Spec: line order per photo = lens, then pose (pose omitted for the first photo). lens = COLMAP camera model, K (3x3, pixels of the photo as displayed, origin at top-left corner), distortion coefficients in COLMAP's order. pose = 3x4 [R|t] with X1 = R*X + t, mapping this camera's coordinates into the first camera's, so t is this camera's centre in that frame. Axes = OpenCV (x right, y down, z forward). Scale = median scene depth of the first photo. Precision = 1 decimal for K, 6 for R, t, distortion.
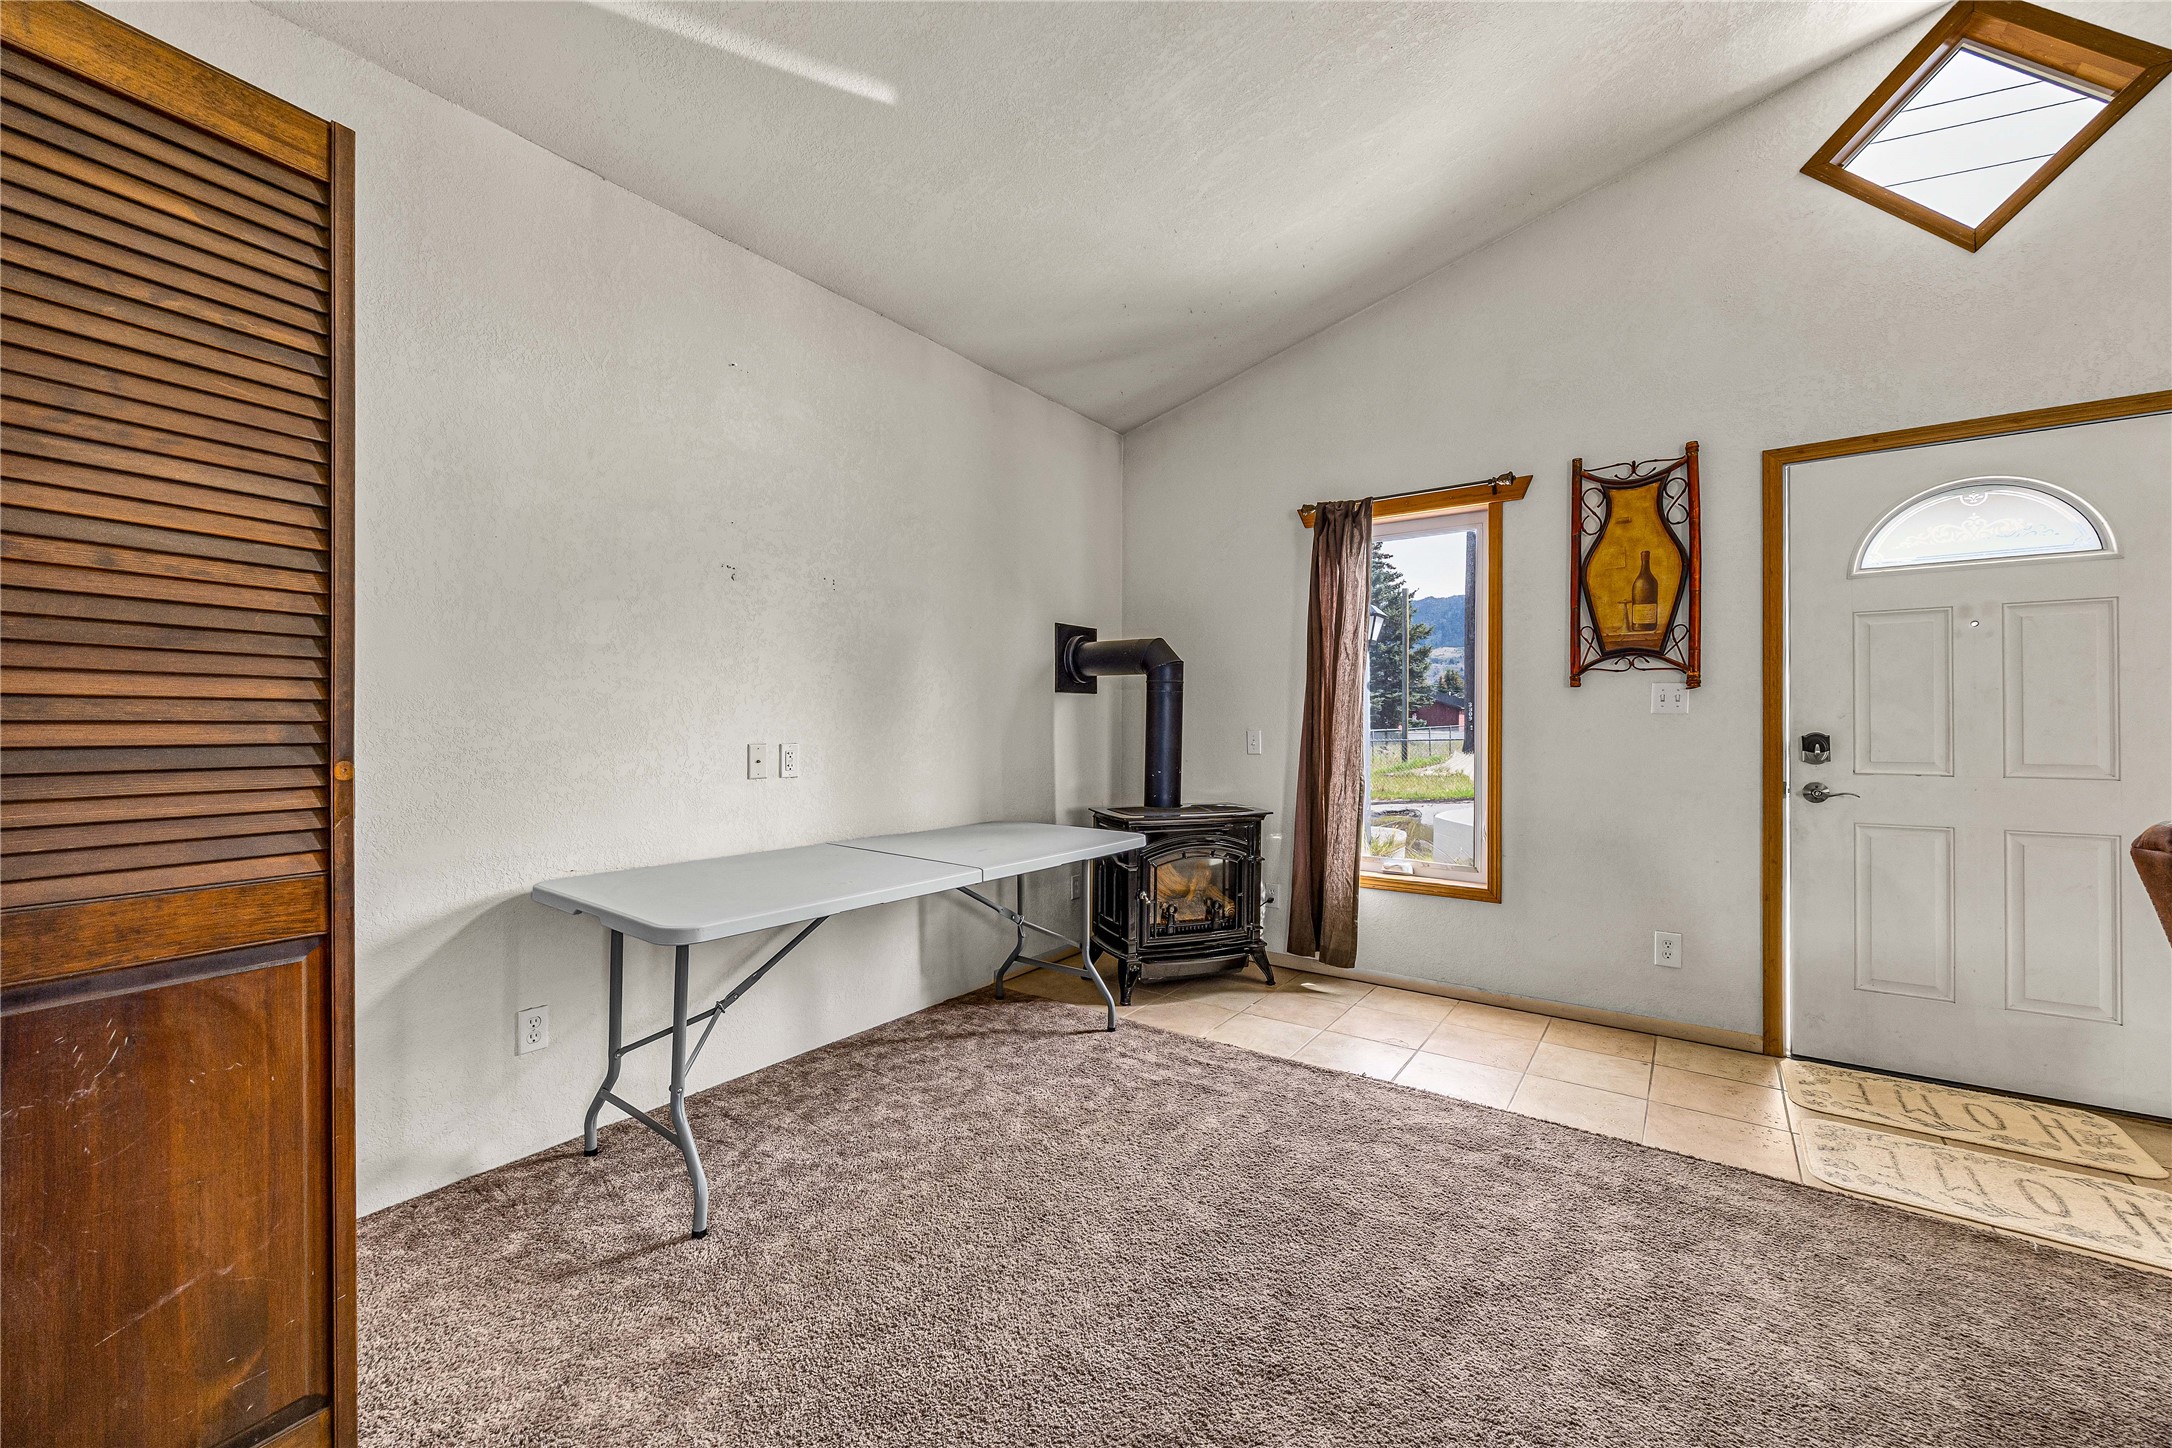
lens RADIAL K [[848.8, 0, 1088.6], [0, 848.8, 716.8], [0, 0, 1]] dist [-0.001409, -0.000098]
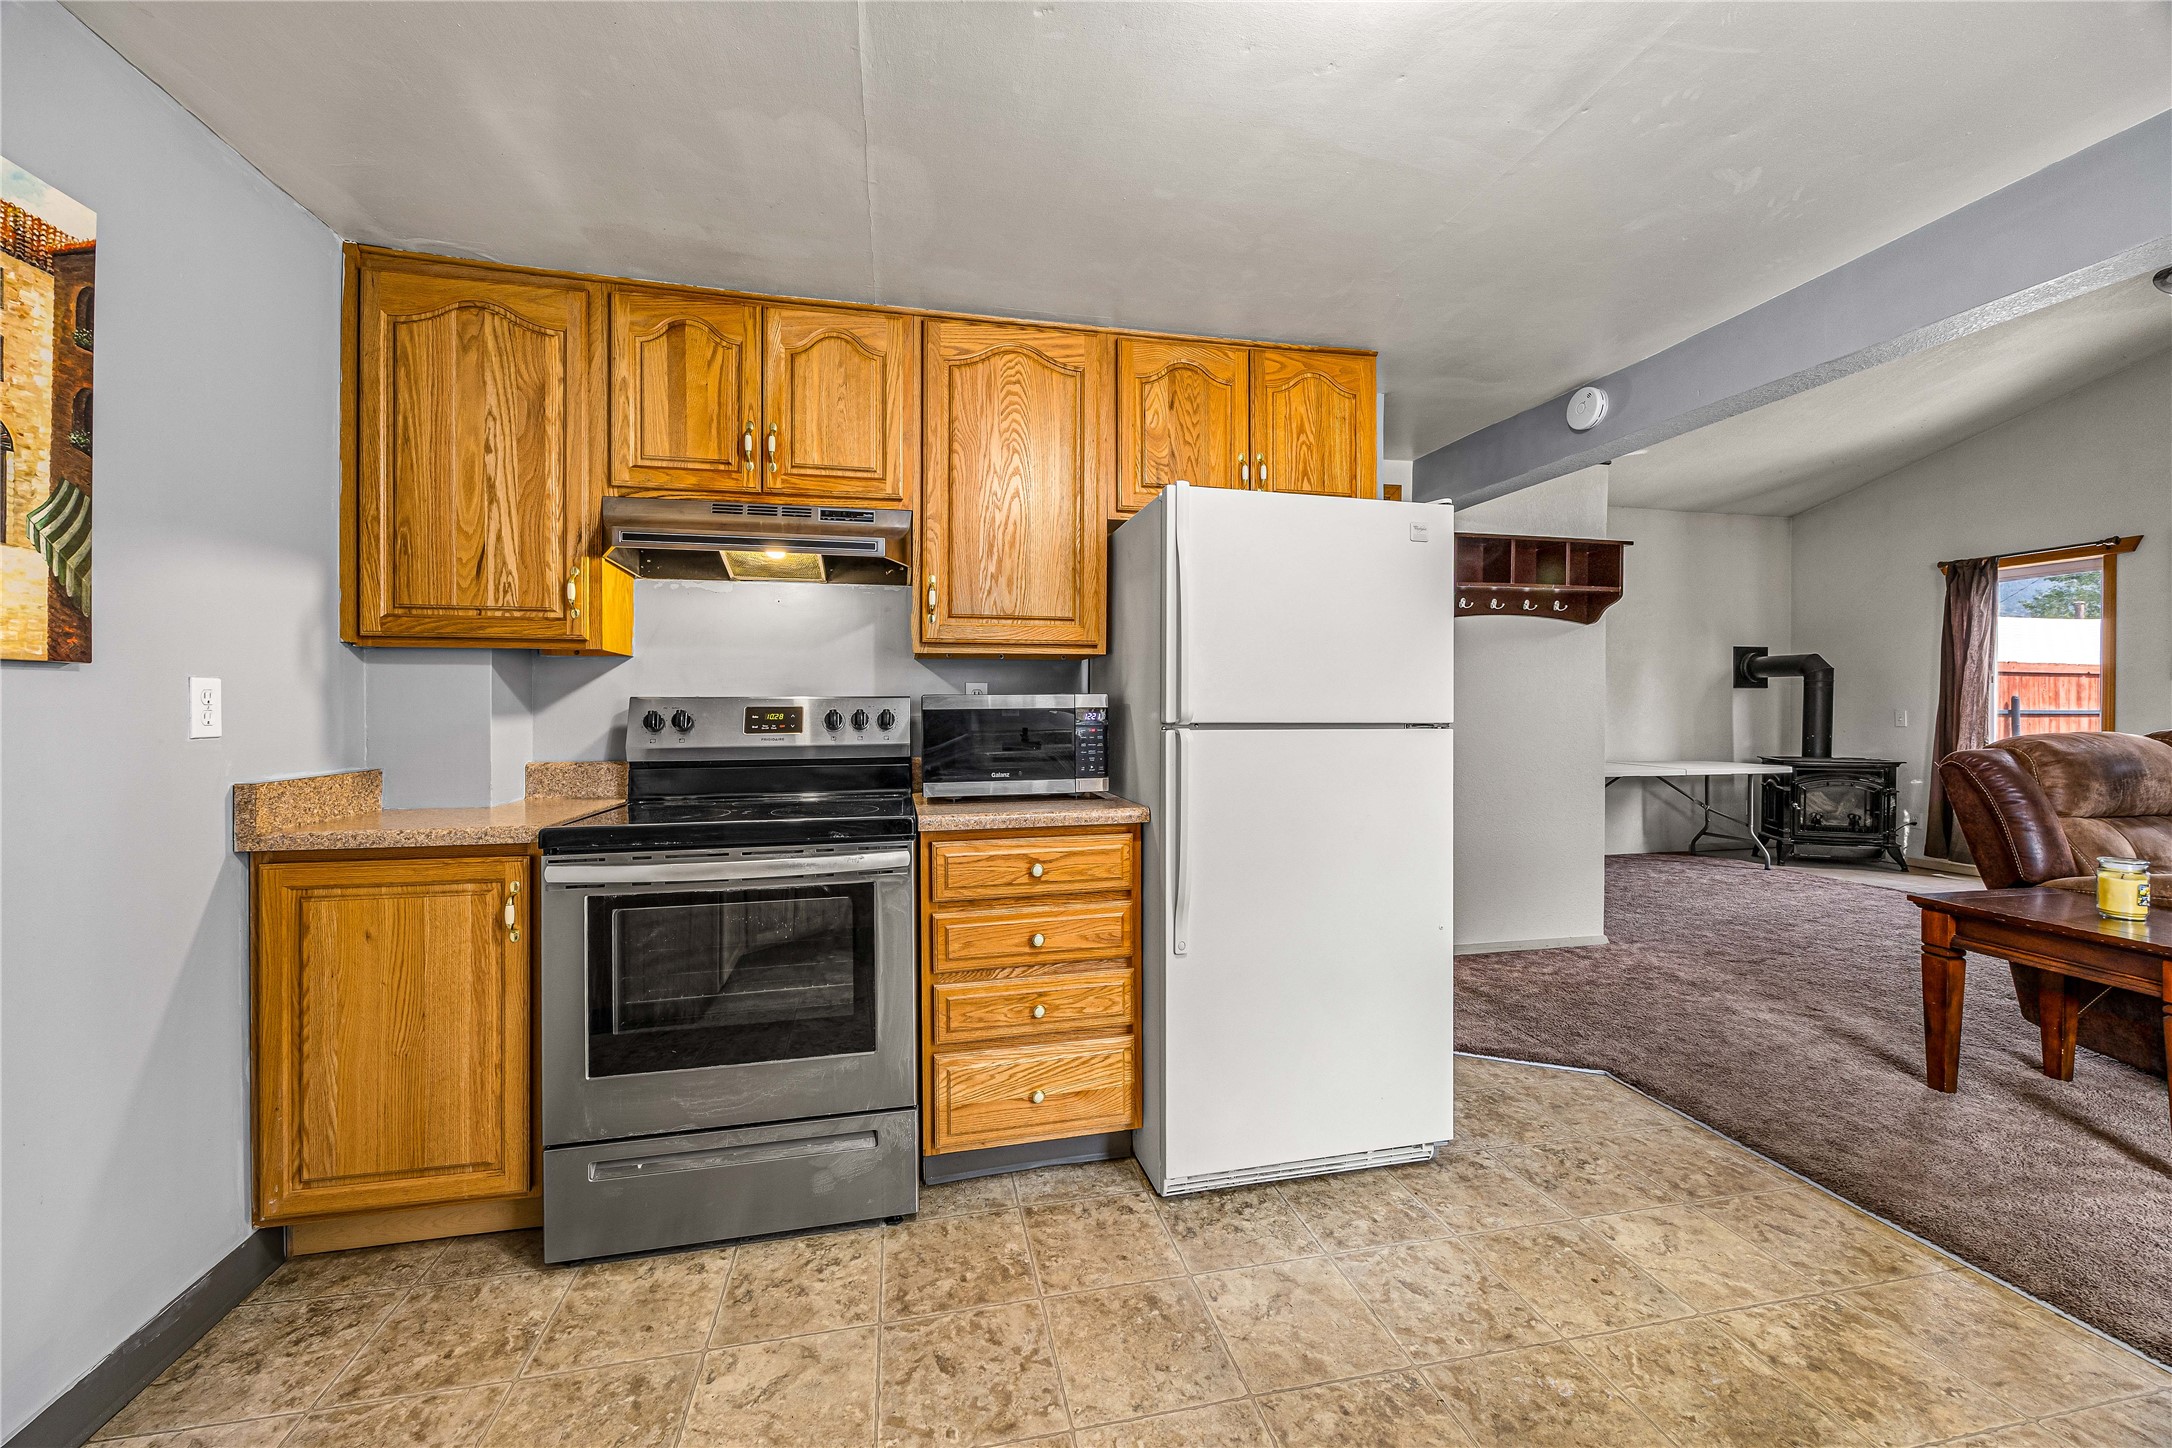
lens RADIAL K [[832.9, 0, 1085.2], [0, 832.9, 712.1], [0, 0, 1]] dist [-0.001183, -0.000206]
pose [[0.746999, 0.000489, -0.664825, 0.119465], [0.000555, 0.999999, 0.001359, 0.018496], [0.664825, -0.001384, 0.746998, -1.336270]]
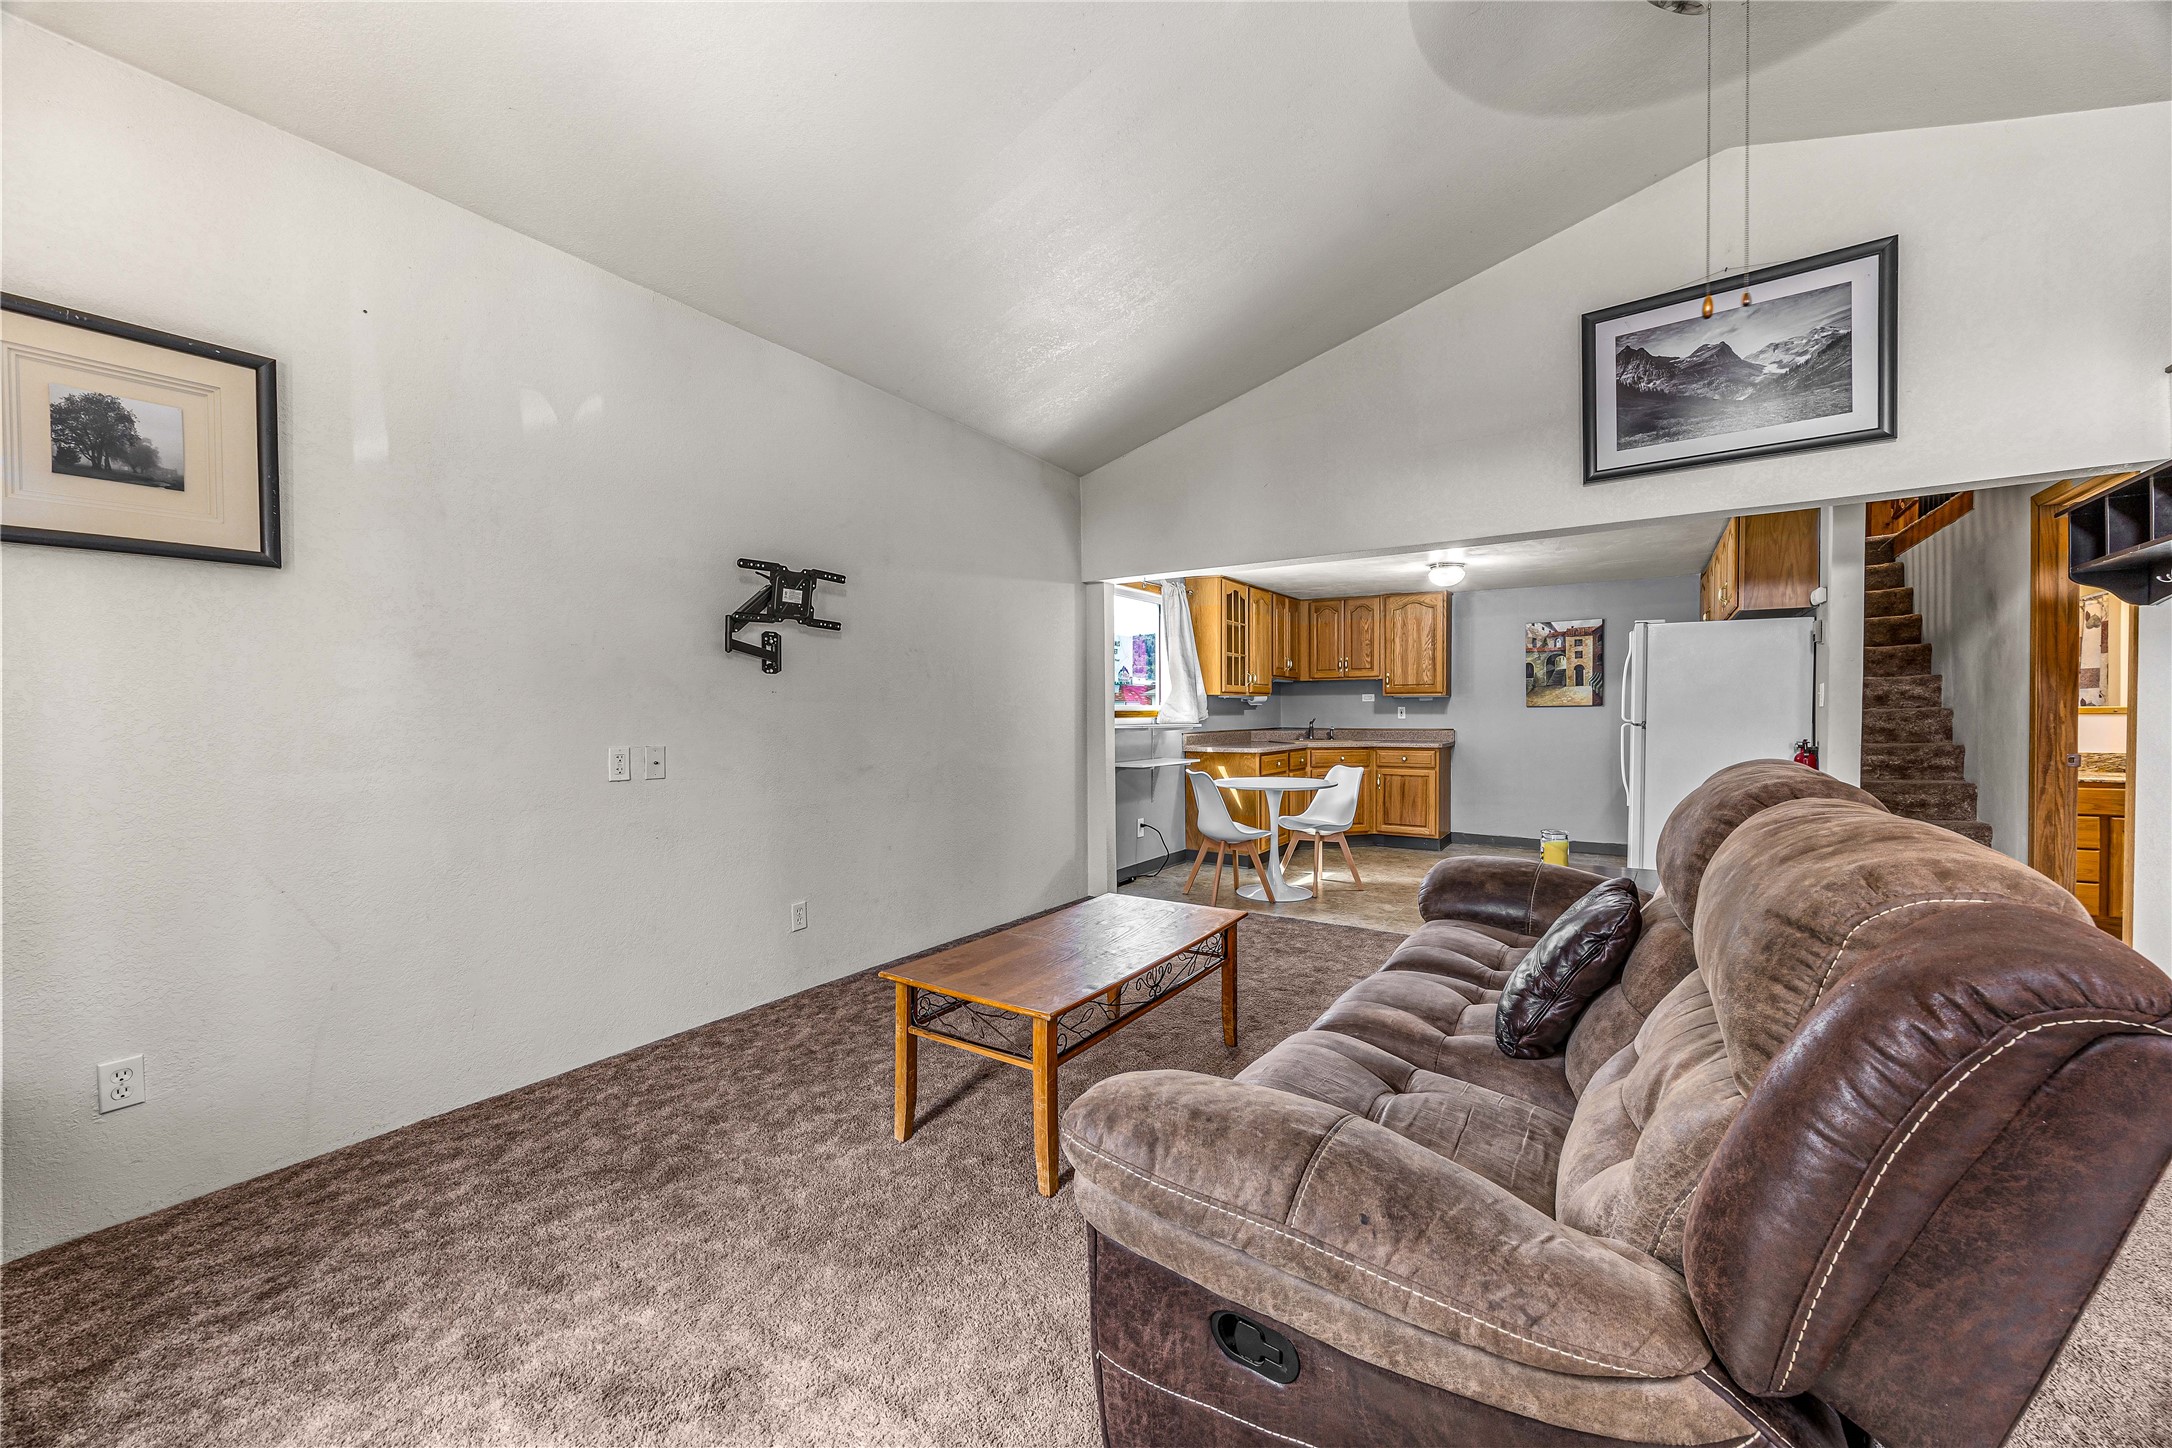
lens RADIAL K [[825.6, 0, 1086.0], [0, 825.6, 724.0], [0, 0, 1]] dist [-0.001971, -0.000053]
pose [[-0.999148, 0.004945, -0.040968, 0.883621], [0.004256, 0.999848, 0.016890, 0.001257], [0.041045, 0.016702, -0.999018, 0.685864]]
